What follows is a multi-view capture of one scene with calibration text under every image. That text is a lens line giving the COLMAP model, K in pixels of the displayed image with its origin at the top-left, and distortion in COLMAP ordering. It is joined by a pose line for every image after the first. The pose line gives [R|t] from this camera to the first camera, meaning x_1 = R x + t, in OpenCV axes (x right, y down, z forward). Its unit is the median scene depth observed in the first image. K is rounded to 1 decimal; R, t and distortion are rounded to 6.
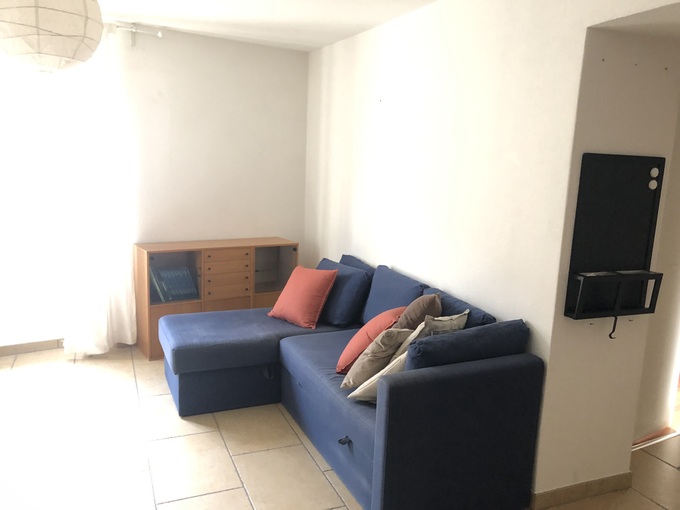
lens RADIAL K [[556.7, 0, 347.2], [0, 556.7, 255.0], [0, 0, 1]] dist [0.005467, -0.006783]
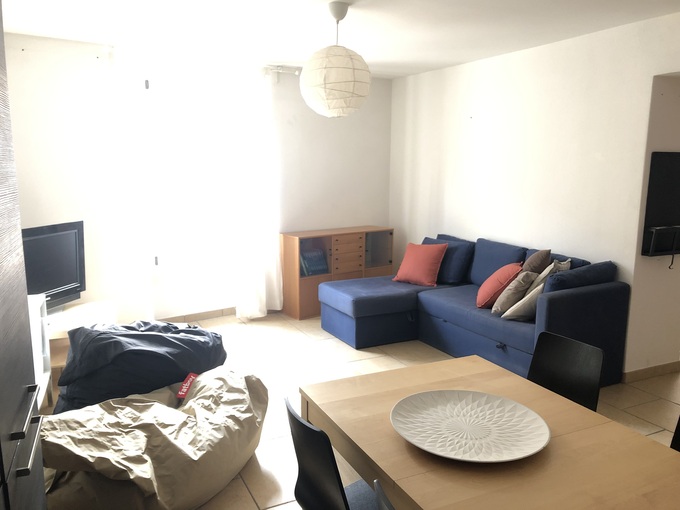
lens RADIAL K [[556.7, 0, 332.8], [0, 556.7, 255.0], [0, 0, 1]] dist [0.005467, -0.006783]
pose [[0.998384, -0.046252, 0.033017, -0.349376], [0.046361, 0.998922, -0.002519, 0.046794], [-0.032865, 0.004045, 0.999452, -0.357999]]
